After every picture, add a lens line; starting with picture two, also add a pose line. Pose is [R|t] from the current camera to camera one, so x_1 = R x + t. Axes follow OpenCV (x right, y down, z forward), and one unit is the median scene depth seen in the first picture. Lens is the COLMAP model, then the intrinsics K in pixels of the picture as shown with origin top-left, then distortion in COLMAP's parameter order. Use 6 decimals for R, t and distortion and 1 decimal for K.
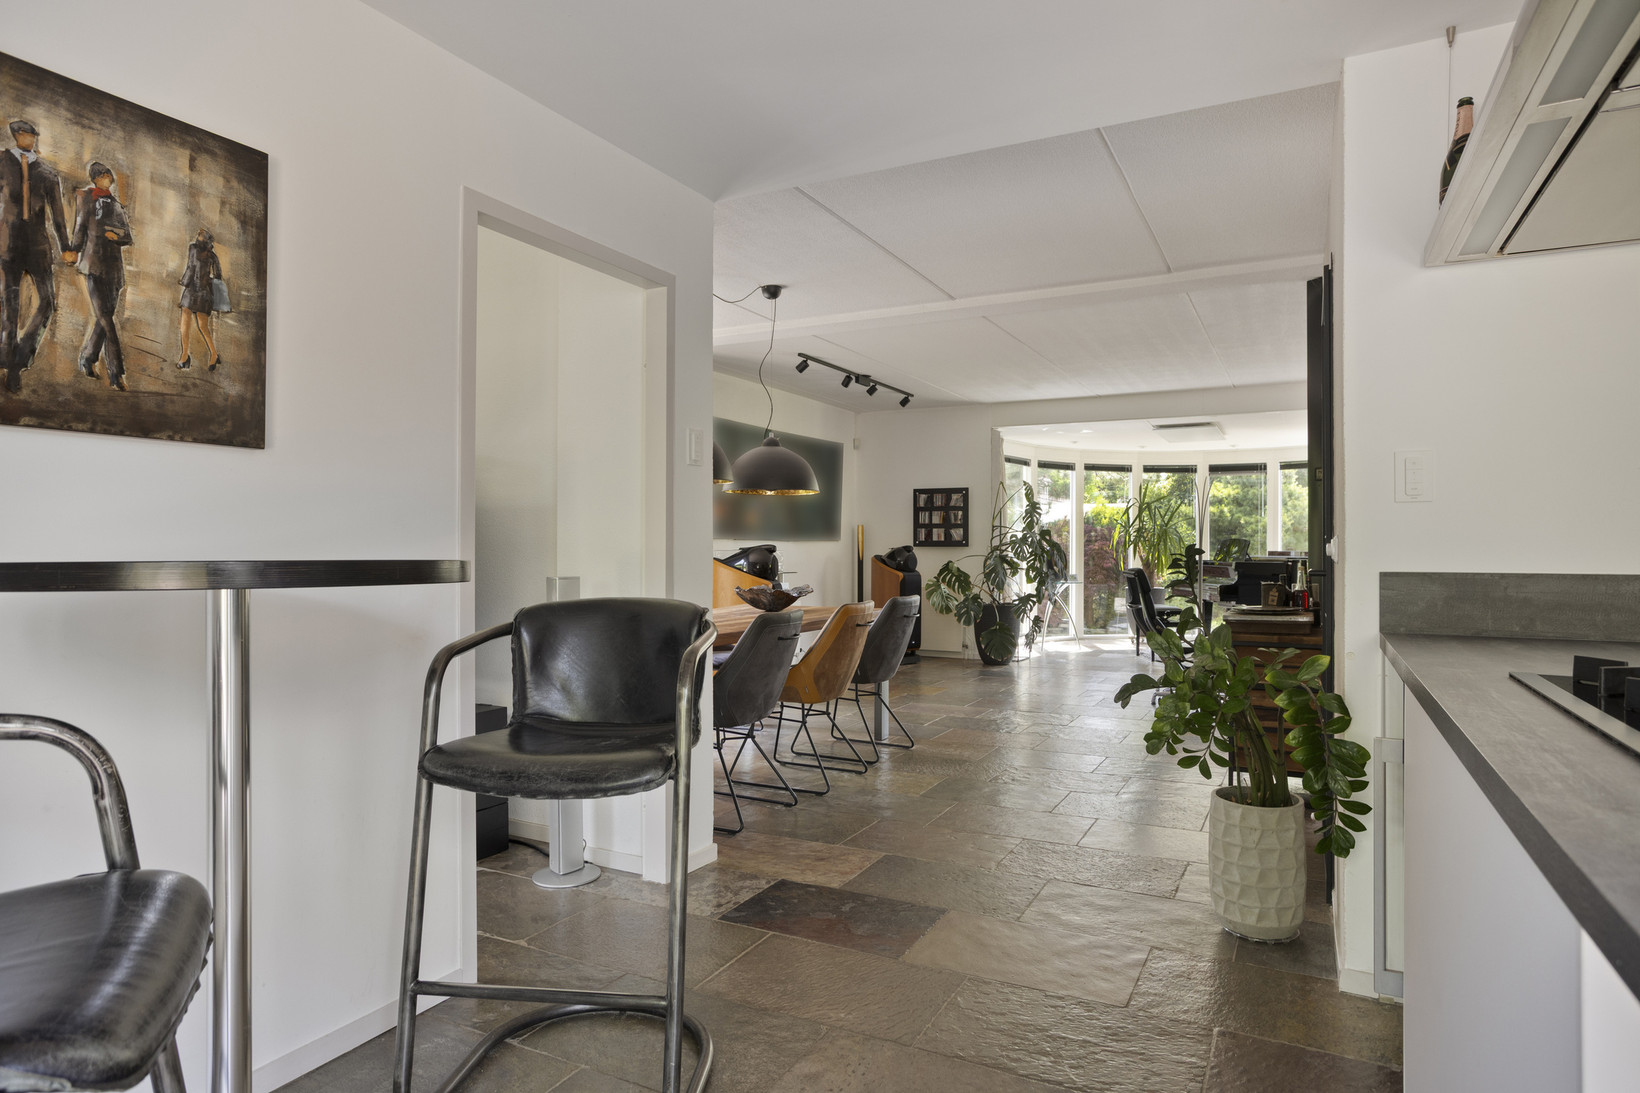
lens RADIAL K [[962.1, 0, 823.8], [0, 962.1, 552.1], [0, 0, 1]] dist [0.005816, 0.002526]
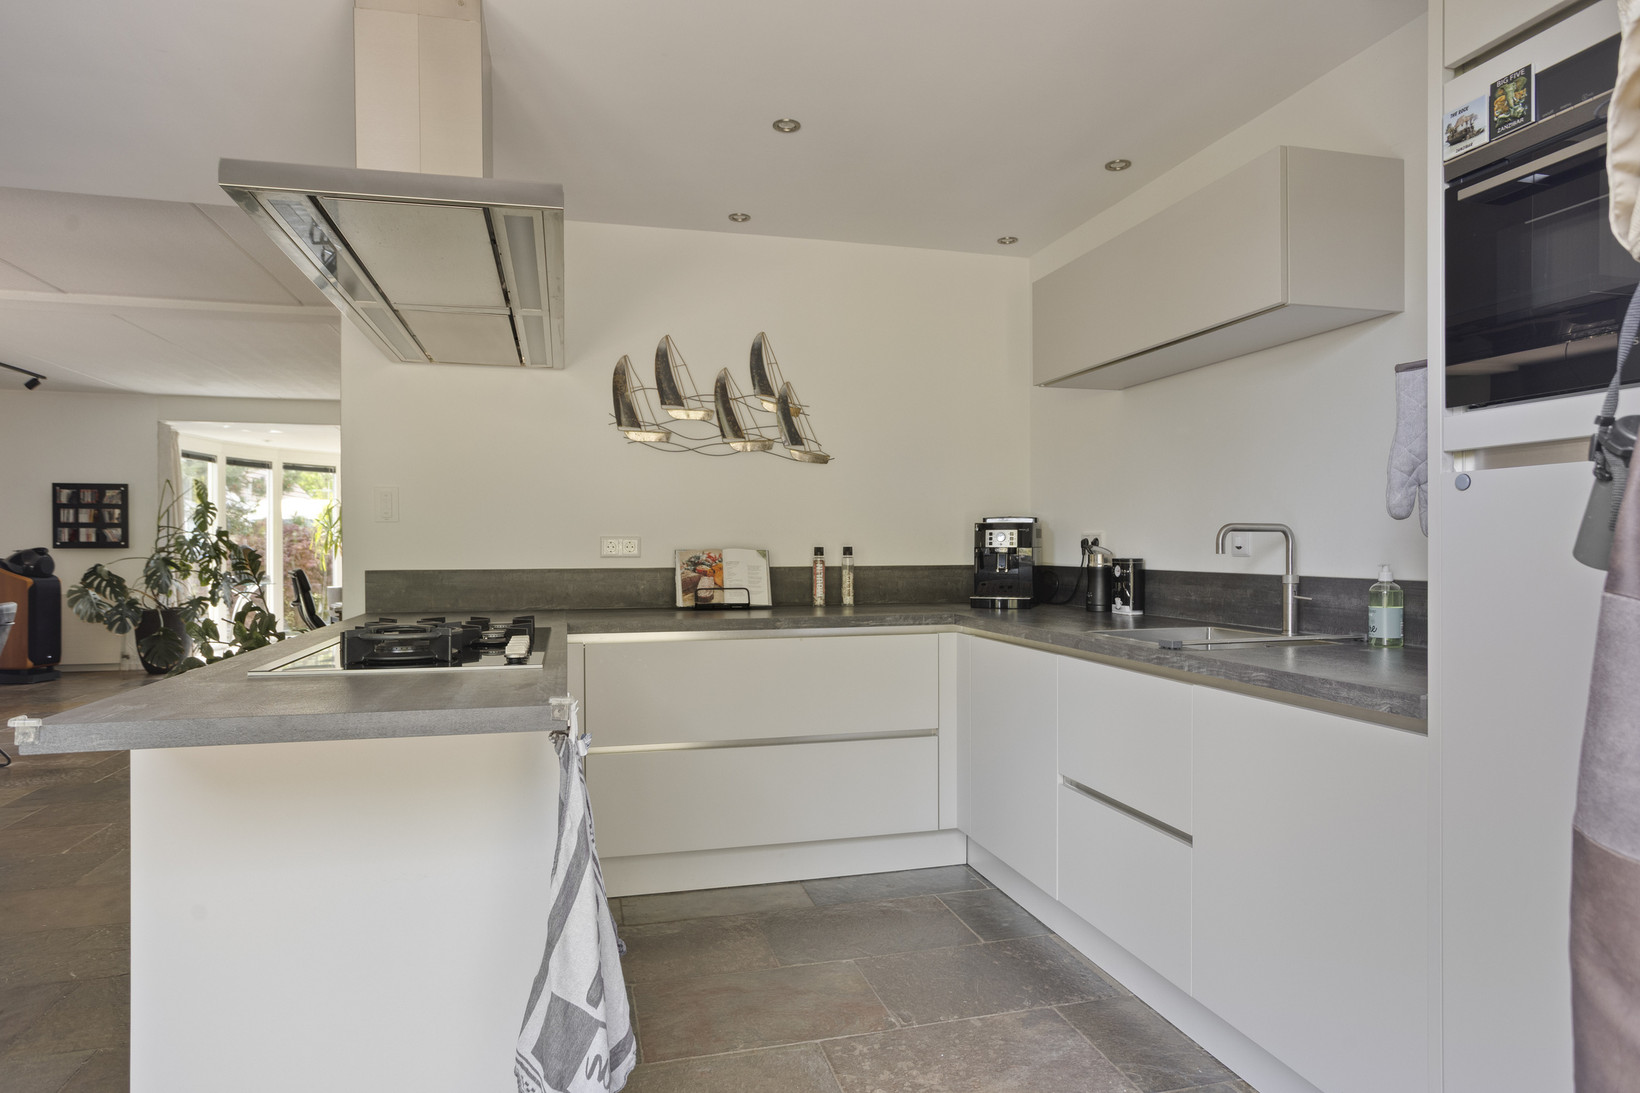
lens RADIAL K [[962.1, 0, 823.8], [0, 962.1, 552.1], [0, 0, 1]] dist [0.005816, 0.002526]
pose [[0.748261, -0.008654, 0.663348, 0.036493], [0.006642, 0.999963, 0.005554, -0.002668], [-0.663371, 0.000250, 0.748291, -0.135698]]
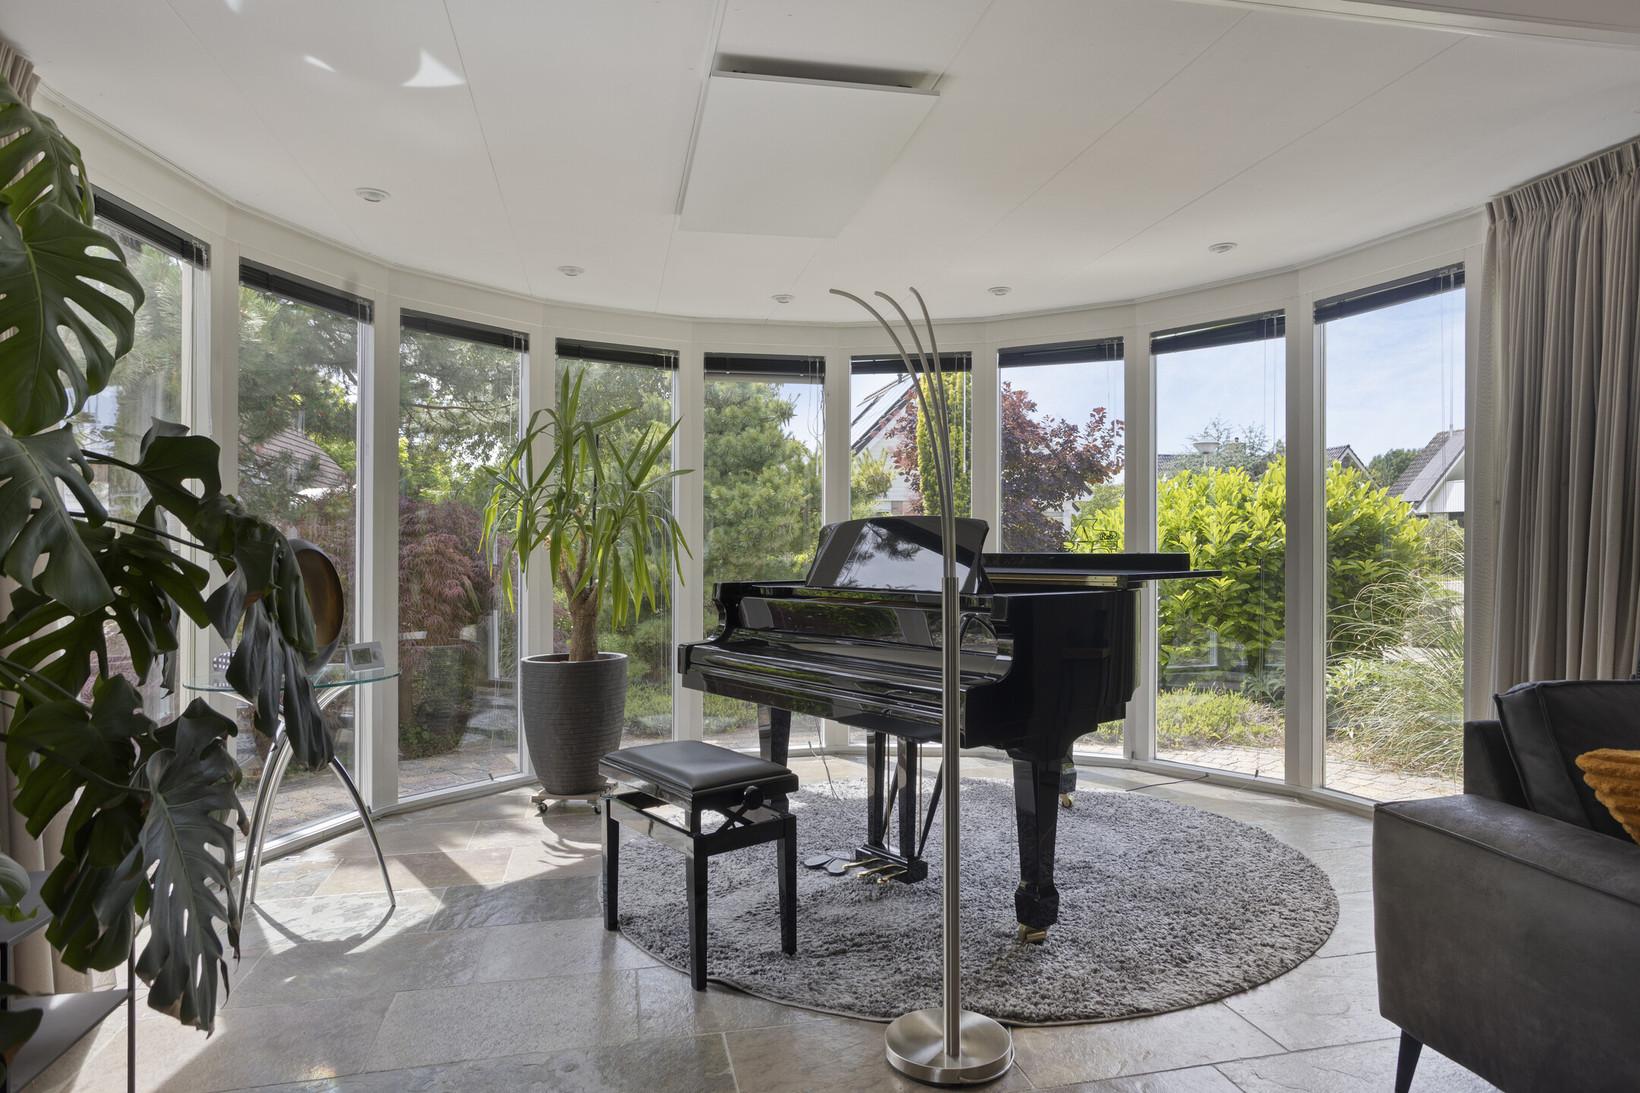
lens RADIAL K [[962.1, 0, 823.8], [0, 962.1, 552.1], [0, 0, 1]] dist [0.005816, 0.002526]
pose [[0.757695, -0.002614, 0.652604, 0.204430], [-0.000772, 0.999988, 0.004901, -0.005997], [-0.652608, -0.004217, 0.757684, 0.807174]]
